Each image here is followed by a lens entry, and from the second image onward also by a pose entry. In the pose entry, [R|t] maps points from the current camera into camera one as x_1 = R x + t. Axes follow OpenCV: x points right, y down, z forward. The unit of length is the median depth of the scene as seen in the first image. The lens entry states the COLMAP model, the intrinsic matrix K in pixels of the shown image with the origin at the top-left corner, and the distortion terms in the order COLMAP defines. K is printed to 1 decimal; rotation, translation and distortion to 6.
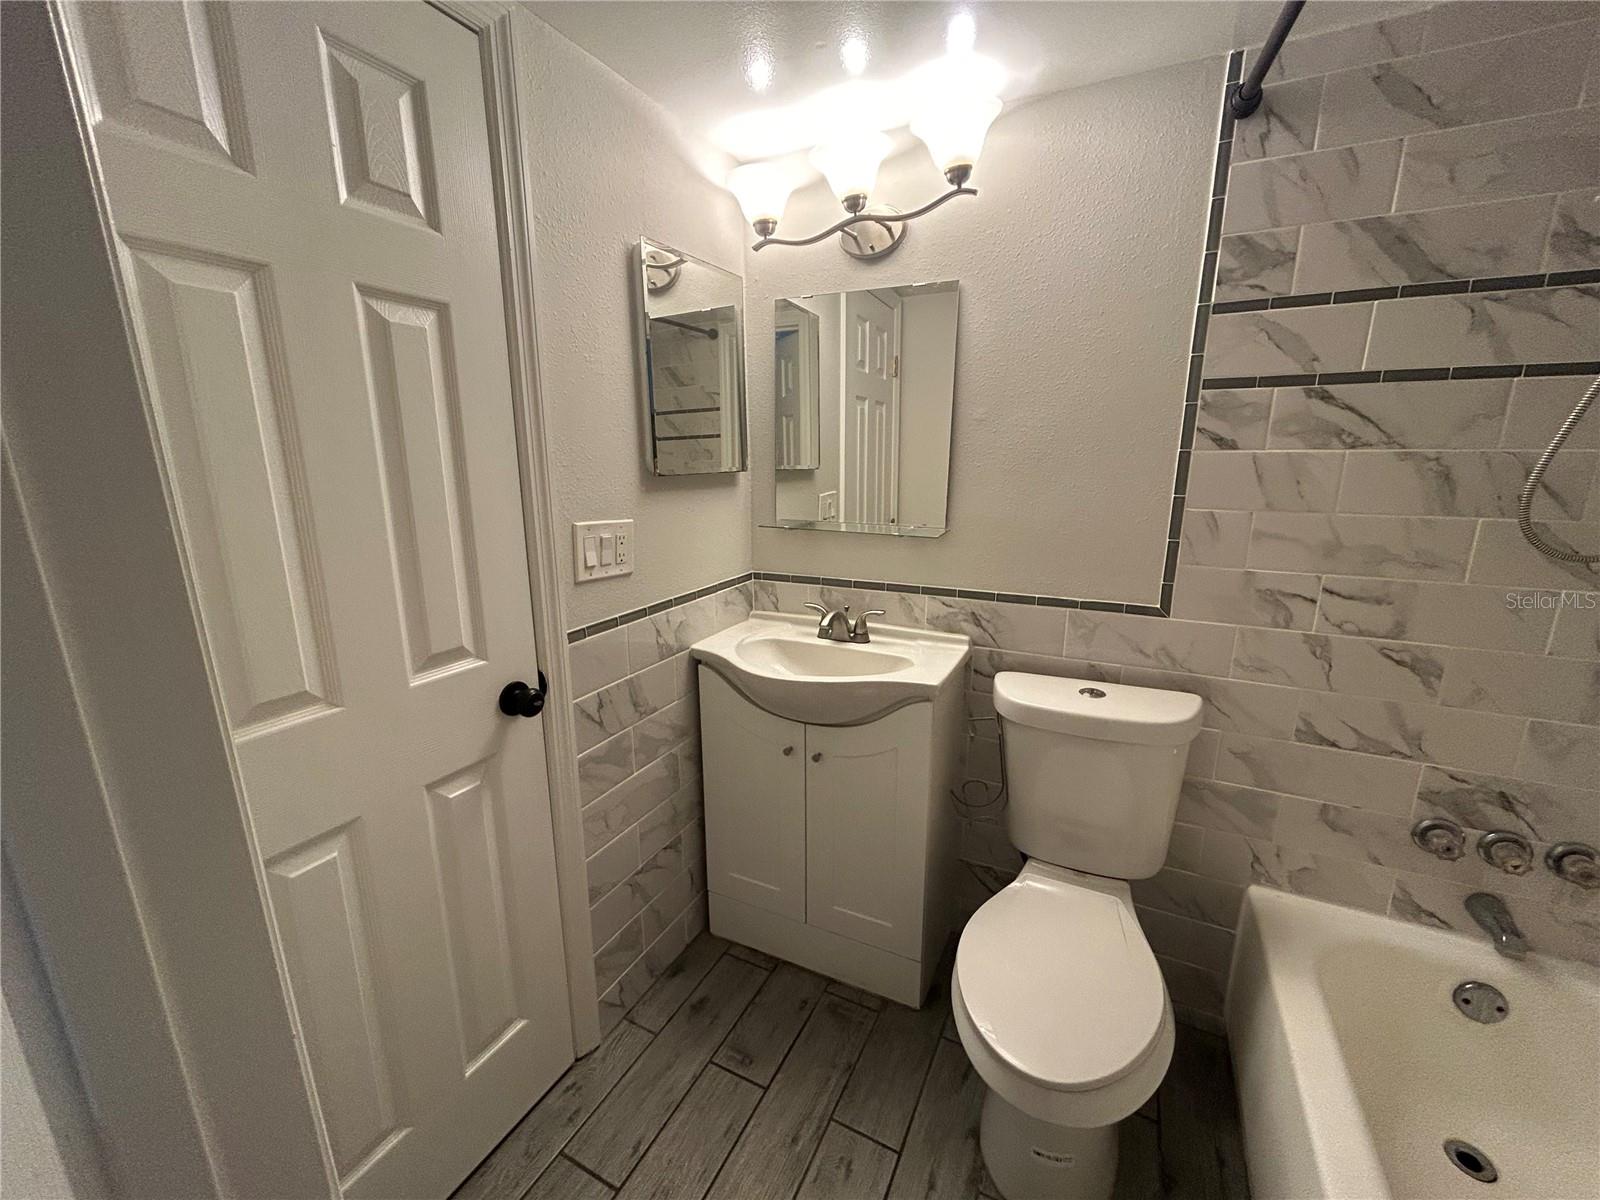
lens RADIAL K [[646.9, 0, 807.3], [0, 646.9, 603.3], [0, 0, 1]] dist [-0.000059, 0.001191]
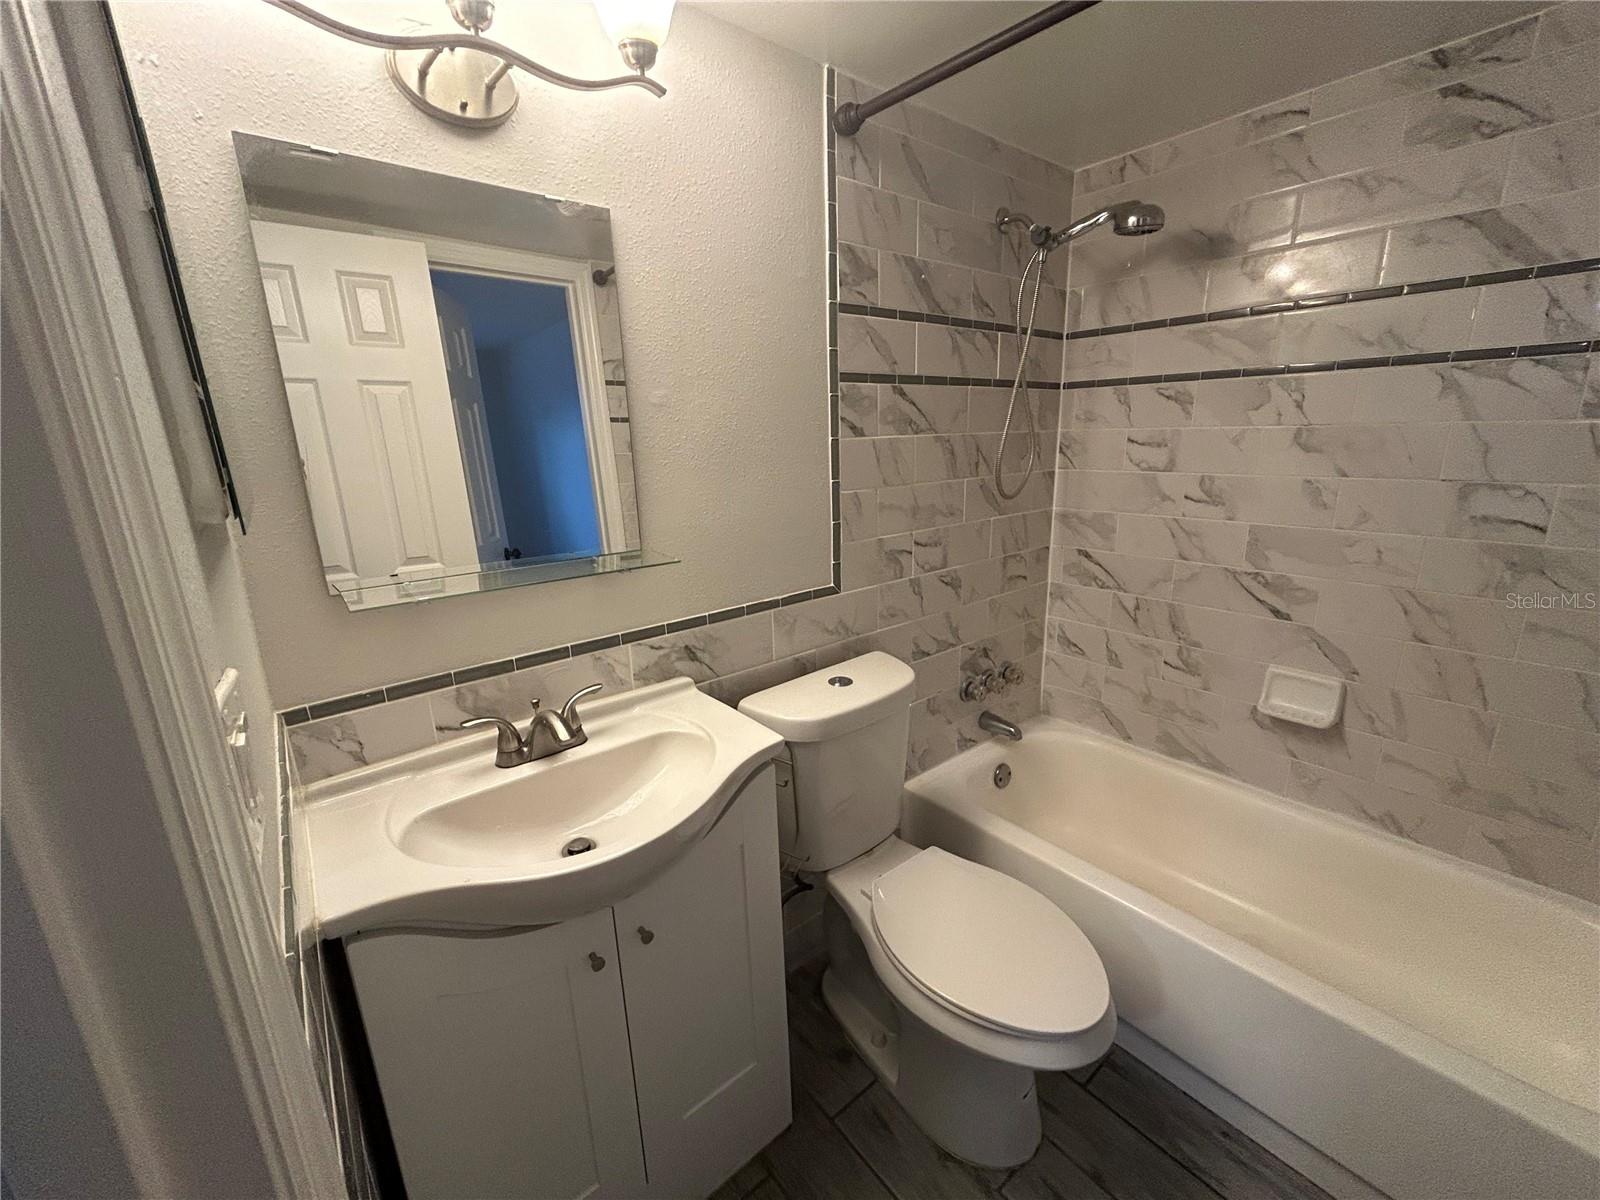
lens RADIAL K [[646.9, 0, 806.7], [0, 646.9, 600.7], [0, 0, 1]] dist [-0.000059, 0.001191]
pose [[0.413666, -0.236530, 0.879167, -0.463311], [0.238774, 0.960046, 0.145941, -0.150542], [-0.878560, 0.149552, 0.453616, 0.616658]]
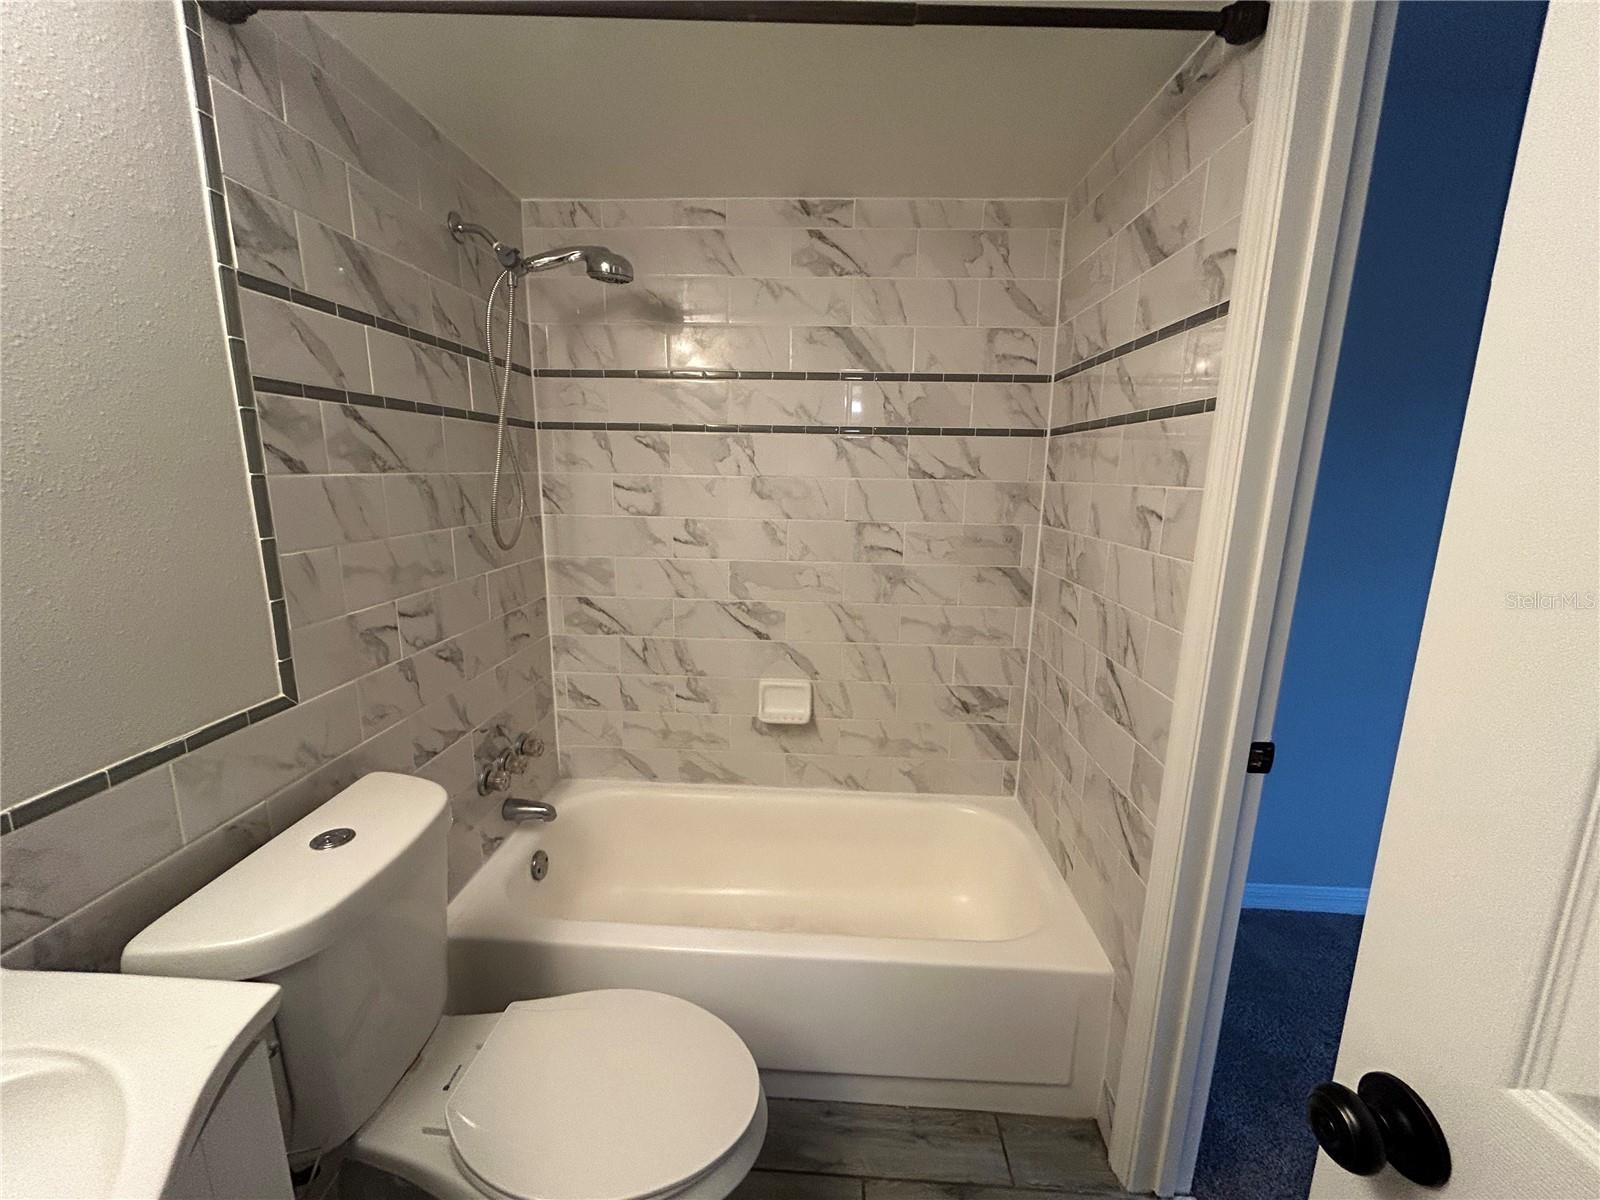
lens RADIAL K [[646.9, 0, 798.4], [0, 646.9, 601.3], [0, 0, 1]] dist [-0.000059, 0.001191]
pose [[-0.394055, -0.186373, 0.899992, -0.321671], [0.202932, 0.937413, 0.282975, -0.194513], [-0.896403, 0.294145, -0.331571, 0.775064]]
